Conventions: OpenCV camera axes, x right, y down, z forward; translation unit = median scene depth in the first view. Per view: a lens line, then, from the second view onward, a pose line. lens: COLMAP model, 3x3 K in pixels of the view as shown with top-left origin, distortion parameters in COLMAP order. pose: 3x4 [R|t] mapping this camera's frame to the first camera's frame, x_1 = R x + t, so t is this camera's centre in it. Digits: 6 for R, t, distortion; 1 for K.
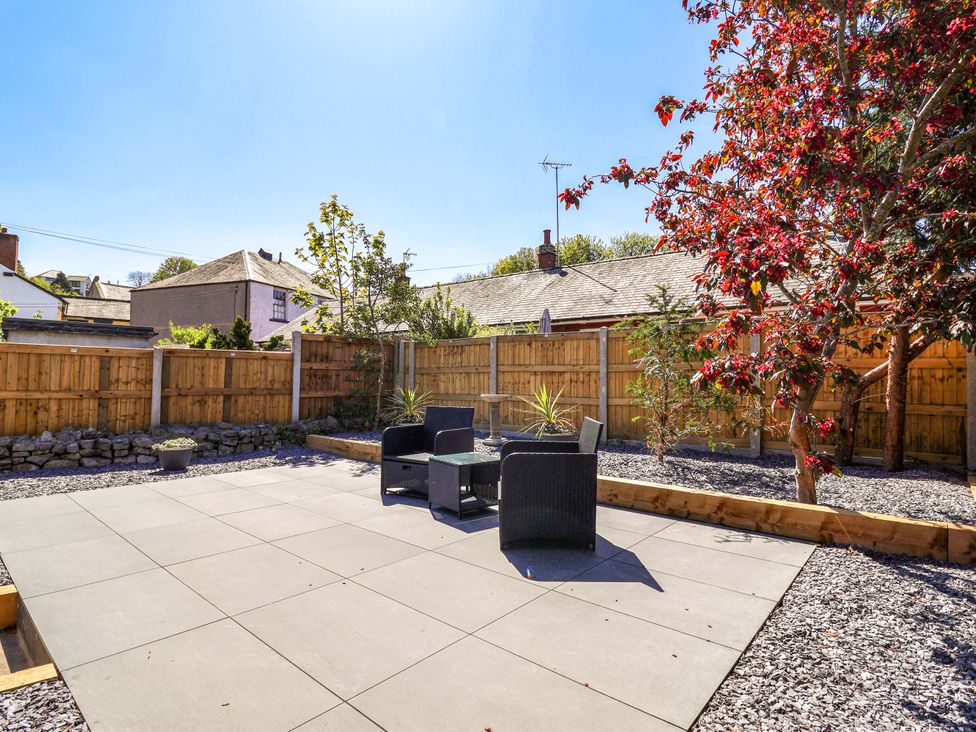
lens RADIAL K [[510.8, 0, 486.8], [0, 510.8, 363.3], [0, 0, 1]] dist [0.002908, -0.016019]
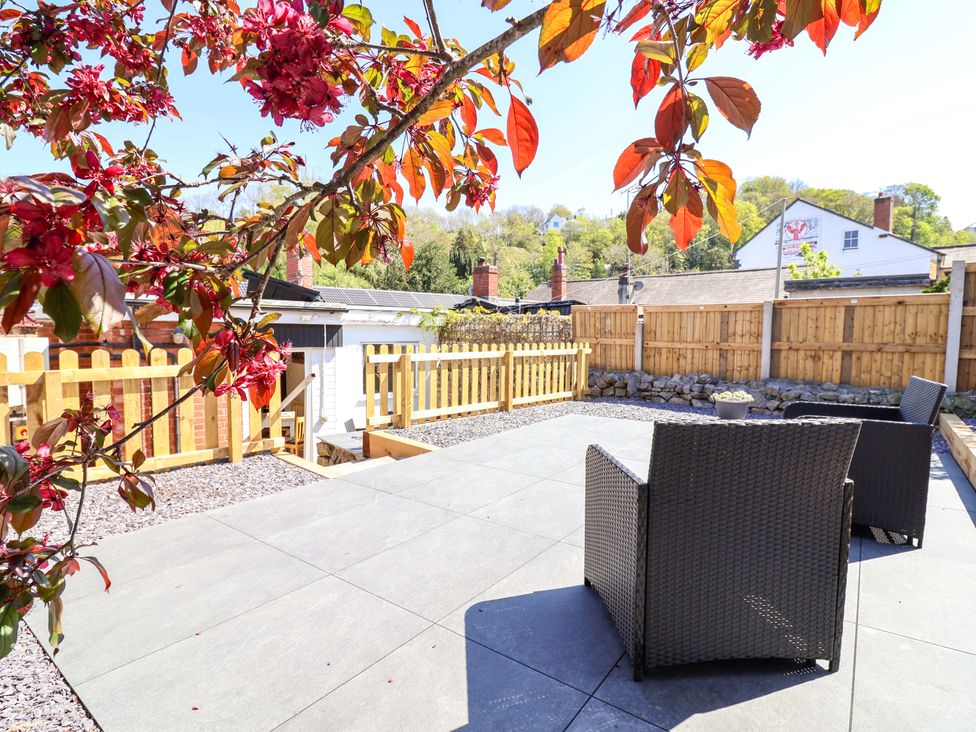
lens RADIAL K [[510.8, 0, 486.8], [0, 510.8, 363.3], [0, 0, 1]] dist [0.002908, -0.016019]
pose [[0.068310, 0.054441, -0.996178, 0.291431], [0.030871, 0.997917, 0.056653, 0.017874], [0.997186, -0.034623, 0.066487, 0.372369]]
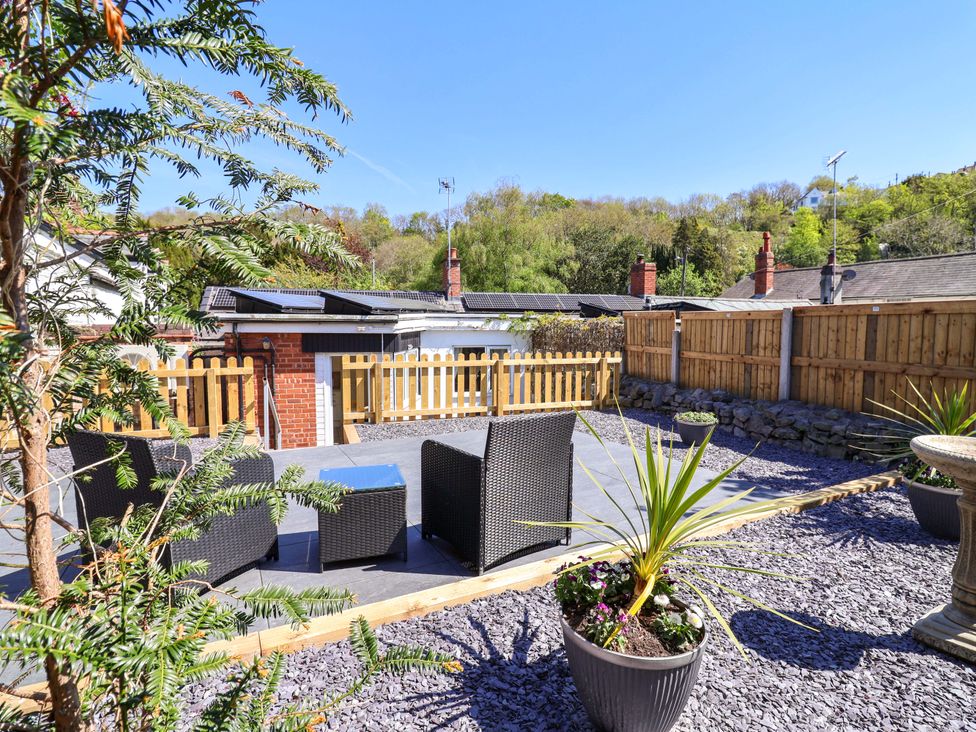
lens RADIAL K [[510.8, 0, 486.8], [0, 510.8, 363.3], [0, 0, 1]] dist [0.002908, -0.016019]
pose [[-0.371753, 0.059938, -0.926395, 0.298227], [0.029596, 0.998171, 0.052705, 0.002778], [0.927860, -0.007825, -0.372847, 0.816903]]
